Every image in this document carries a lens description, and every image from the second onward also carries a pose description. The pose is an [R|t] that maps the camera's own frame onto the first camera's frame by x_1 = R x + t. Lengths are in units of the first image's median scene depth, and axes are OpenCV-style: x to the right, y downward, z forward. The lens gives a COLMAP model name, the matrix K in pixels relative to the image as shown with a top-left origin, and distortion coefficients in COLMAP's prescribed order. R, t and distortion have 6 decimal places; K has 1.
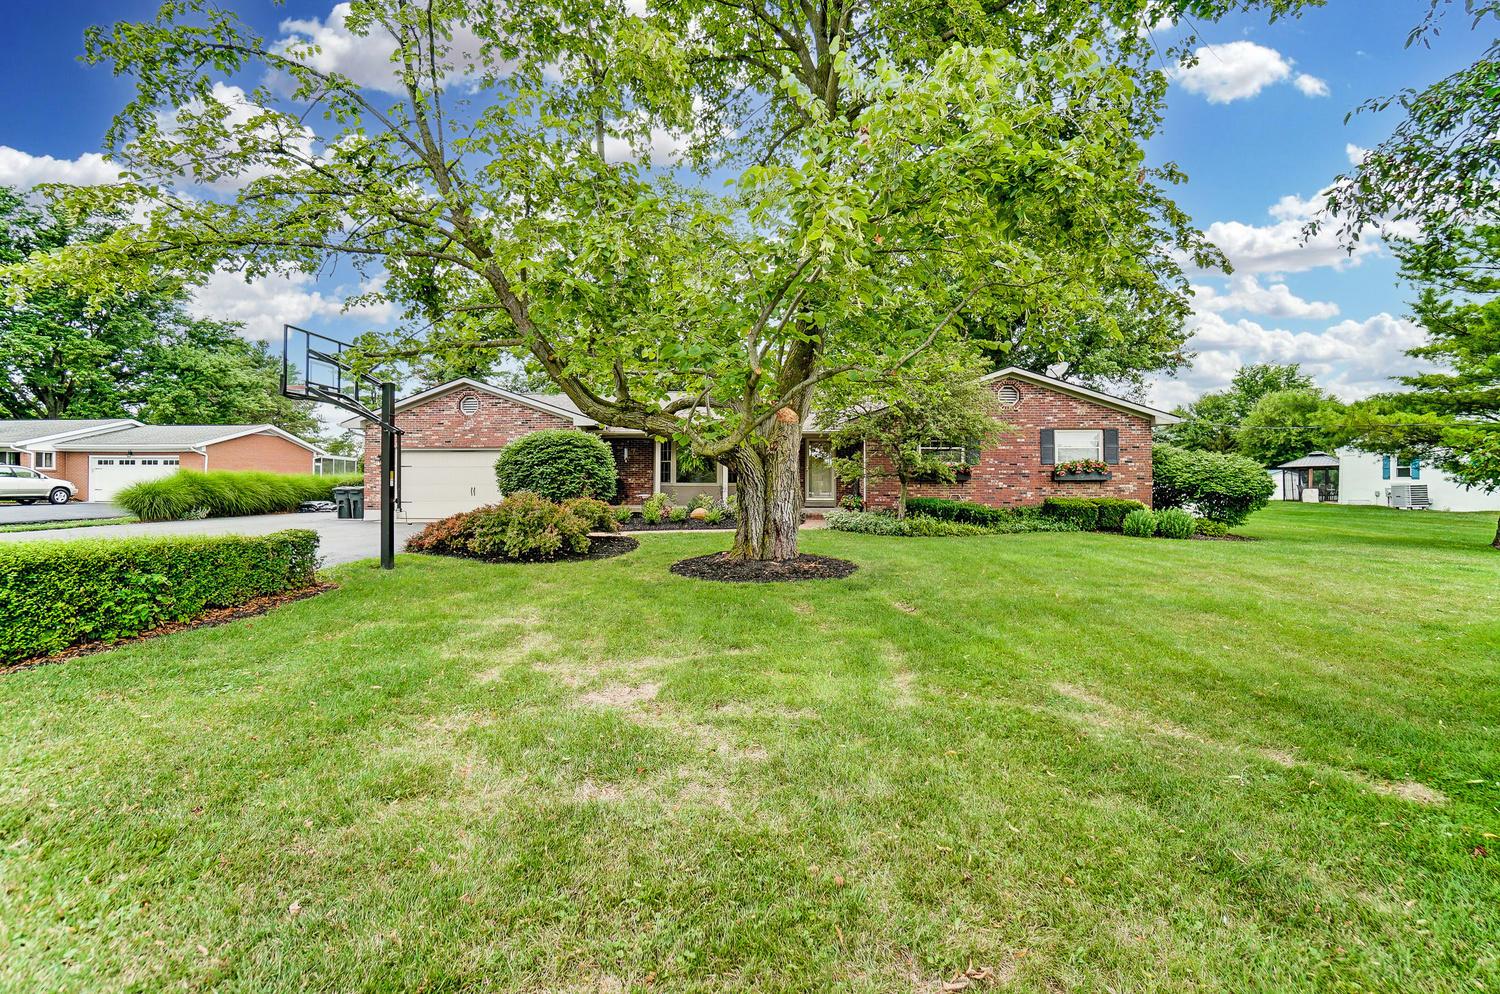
lens RADIAL K [[659.0, 0, 742.2], [0, 659.0, 483.5], [0, 0, 1]] dist [-0.040524, 0.010132]
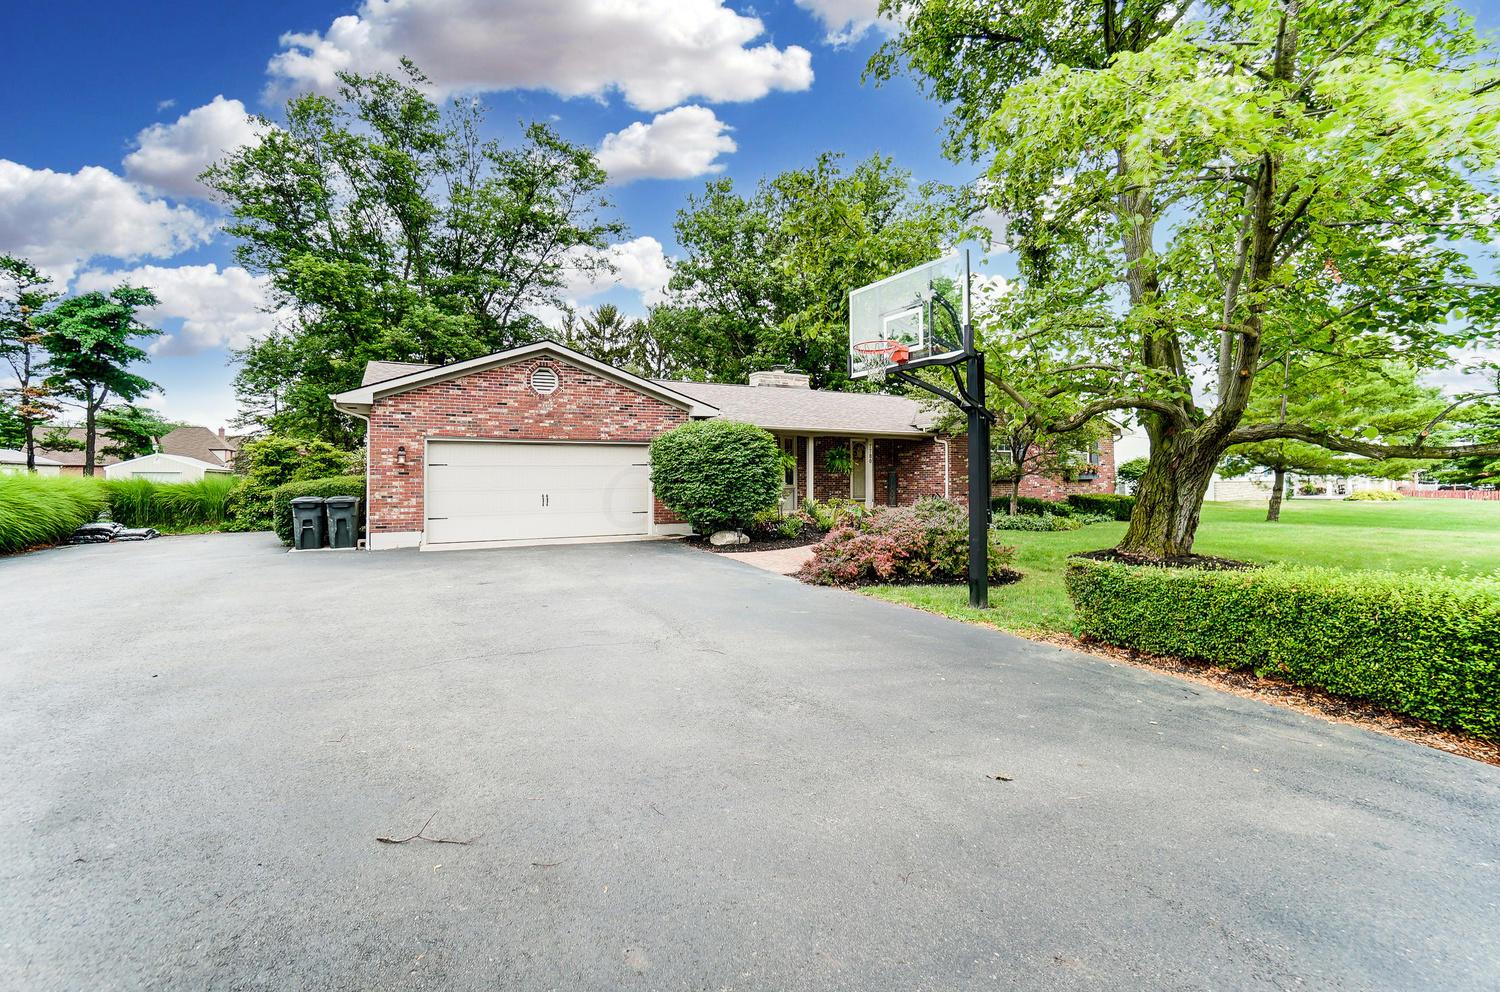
lens RADIAL K [[659.0, 0, 750.1], [0, 659.0, 489.0], [0, 0, 1]] dist [-0.040524, 0.010132]
pose [[0.843502, -0.012859, 0.536972, -0.690400], [0.008871, 0.999911, 0.010009, -0.006215], [-0.537053, -0.003679, 0.843541, 0.304146]]
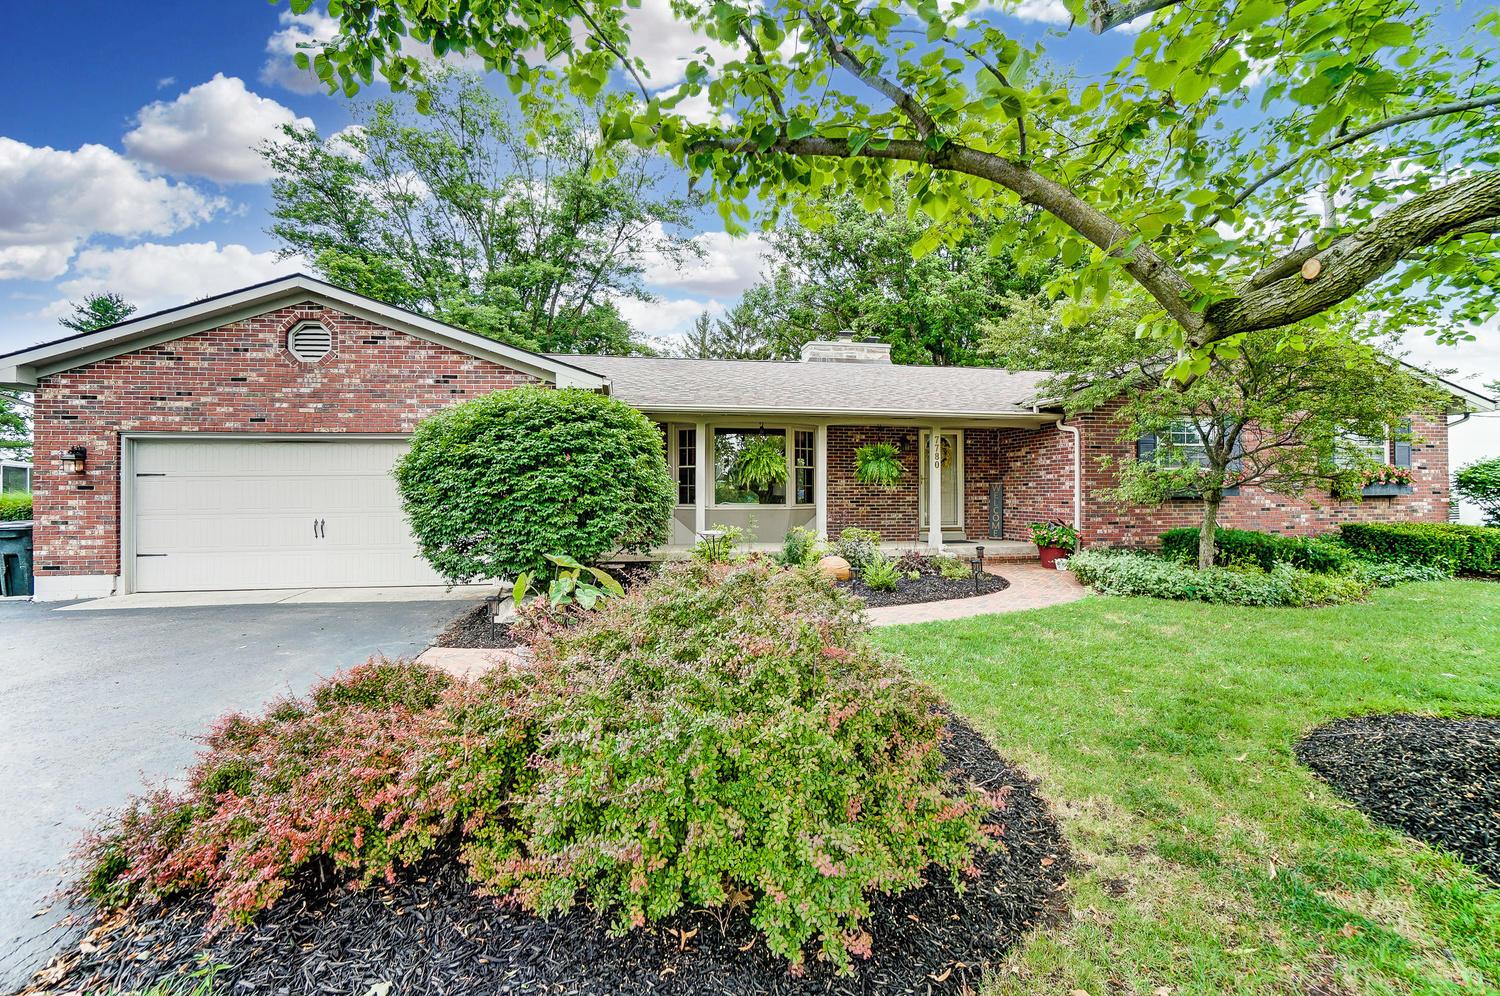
lens RADIAL K [[659.0, 0, 744.8], [0, 659.0, 500.5], [0, 0, 1]] dist [-0.040524, 0.010132]
pose [[0.968335, -0.008394, 0.249514, -0.265785], [0.007924, 0.999964, 0.002887, -0.007797], [-0.249529, -0.000818, 0.968367, 0.546128]]
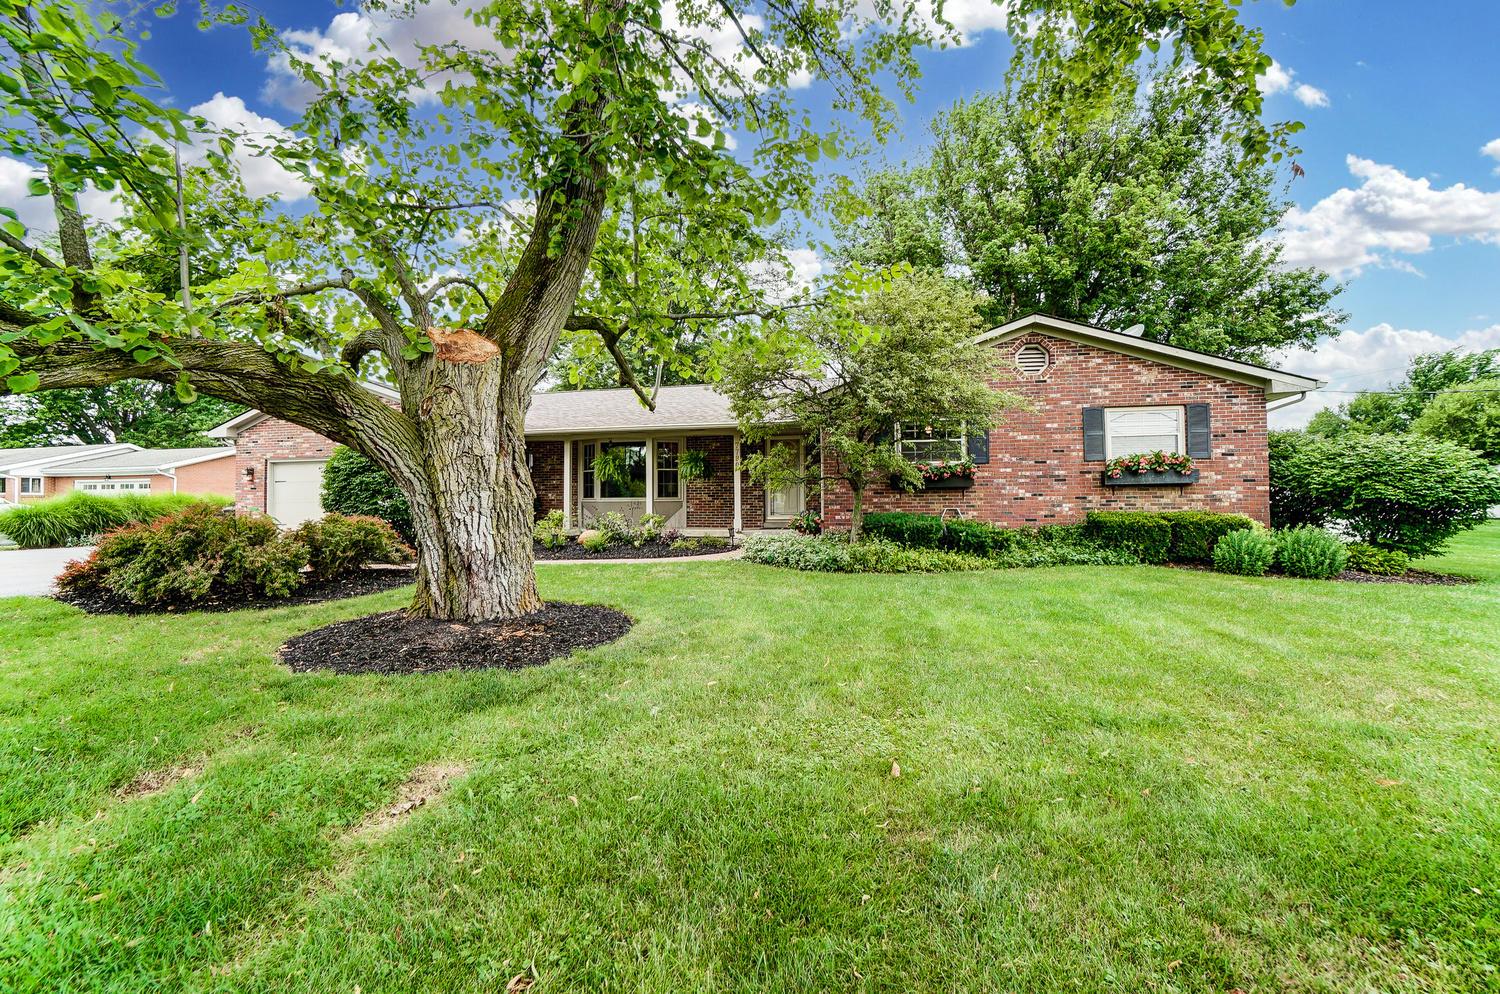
lens RADIAL K [[659.0, 0, 744.6], [0, 659.0, 502.2], [0, 0, 1]] dist [-0.040524, 0.010132]
pose [[0.989098, -0.010320, -0.146895, 0.220015], [0.008757, 0.999898, -0.011280, 0.016367], [0.146996, 0.009871, 0.989088, 0.308588]]
